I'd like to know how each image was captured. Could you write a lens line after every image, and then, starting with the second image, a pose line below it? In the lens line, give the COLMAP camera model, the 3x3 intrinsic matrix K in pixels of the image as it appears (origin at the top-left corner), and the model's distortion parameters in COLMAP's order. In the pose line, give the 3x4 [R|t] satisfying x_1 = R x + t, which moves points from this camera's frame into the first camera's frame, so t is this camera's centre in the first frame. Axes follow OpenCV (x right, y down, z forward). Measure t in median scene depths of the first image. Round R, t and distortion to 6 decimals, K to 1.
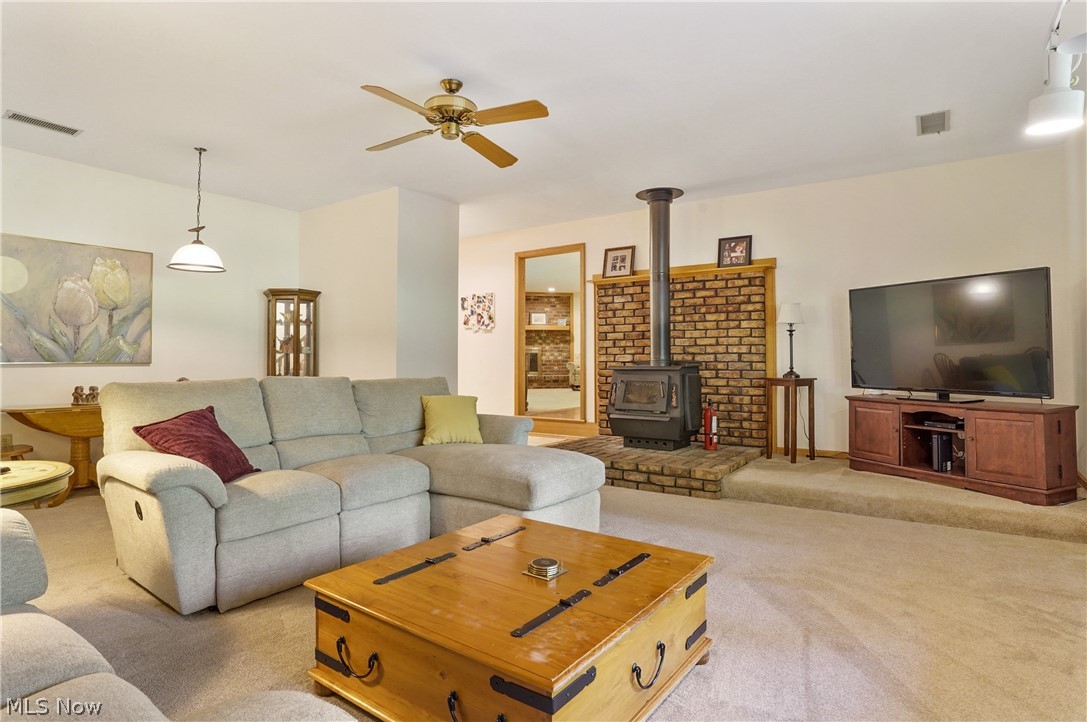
lens RADIAL K [[574.9, 0, 541.6], [0, 574.9, 366.6], [0, 0, 1]] dist [-0.081403, 0.046218]
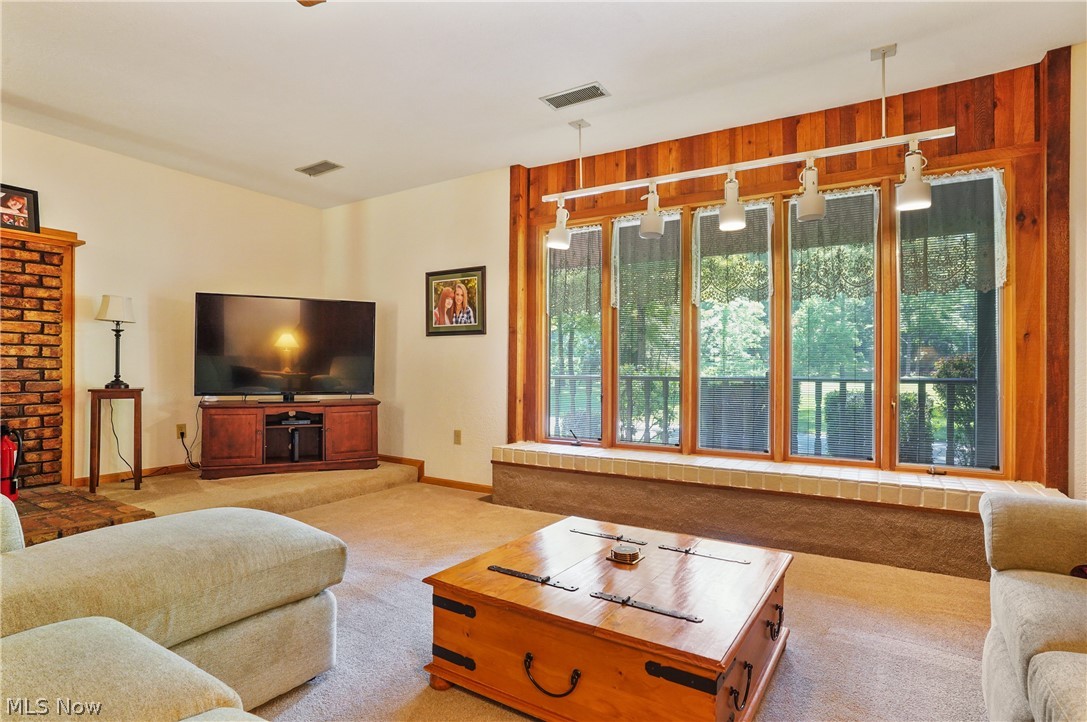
lens RADIAL K [[574.9, 0, 541.6], [0, 574.9, 366.6], [0, 0, 1]] dist [-0.081403, 0.046218]
pose [[-0.068992, -0.000304, 0.997617, -0.369560], [0.006476, 0.999979, 0.000753, -0.007220], [-0.997596, 0.006513, -0.068989, 0.409465]]
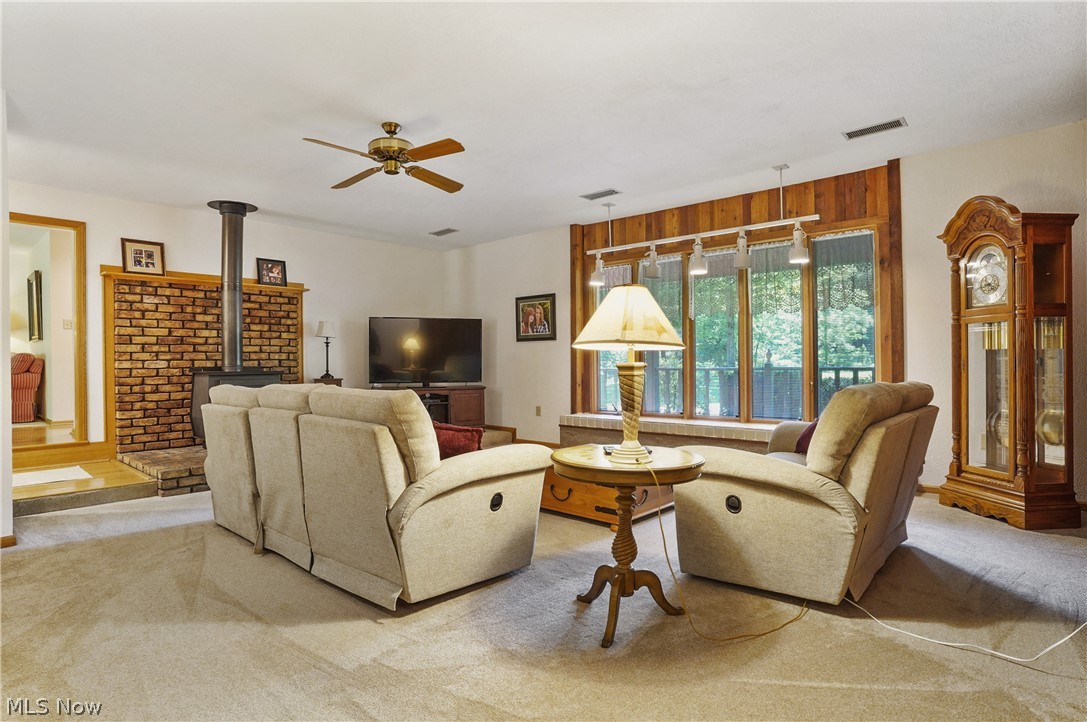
lens RADIAL K [[574.9, 0, 541.6], [0, 574.9, 366.6], [0, 0, 1]] dist [-0.081403, 0.046218]
pose [[0.101717, -0.008184, 0.994780, -0.762918], [0.019718, 0.999786, 0.006209, -0.005523], [-0.994618, 0.018984, 0.101857, 0.337411]]
